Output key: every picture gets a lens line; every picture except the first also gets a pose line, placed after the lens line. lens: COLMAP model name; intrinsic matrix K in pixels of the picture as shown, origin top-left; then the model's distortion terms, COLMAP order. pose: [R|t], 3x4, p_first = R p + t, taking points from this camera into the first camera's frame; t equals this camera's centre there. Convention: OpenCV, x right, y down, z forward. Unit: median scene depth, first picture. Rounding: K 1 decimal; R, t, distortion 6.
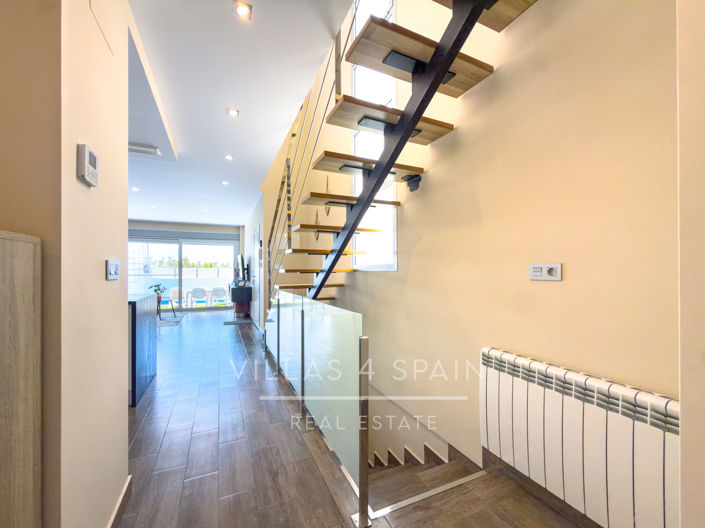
lens RADIAL K [[287.1, 0, 351.4], [0, 287.1, 268.1], [0, 0, 1]] dist [0.001803, 0.000507]
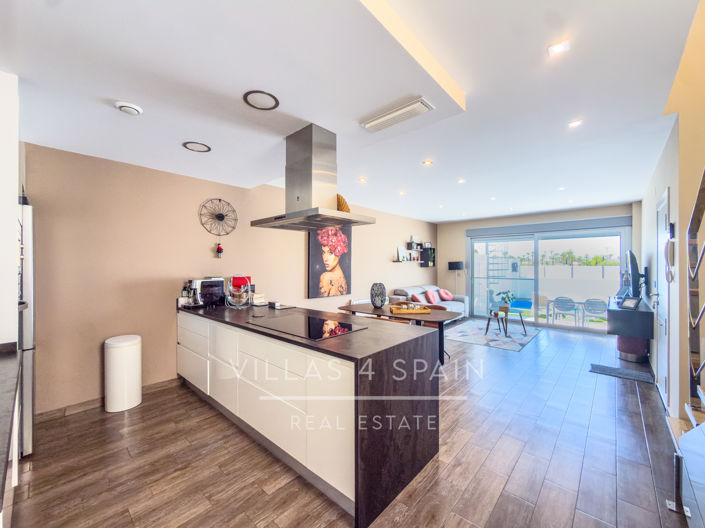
lens RADIAL K [[287.1, 0, 367.1], [0, 287.1, 265.1], [0, 0, 1]] dist [0.001803, 0.000507]
pose [[0.407917, 0.000268, -0.913019, -0.072659], [0.013437, 0.999890, 0.006297, -0.029721], [0.912920, -0.014837, 0.407869, 0.283684]]
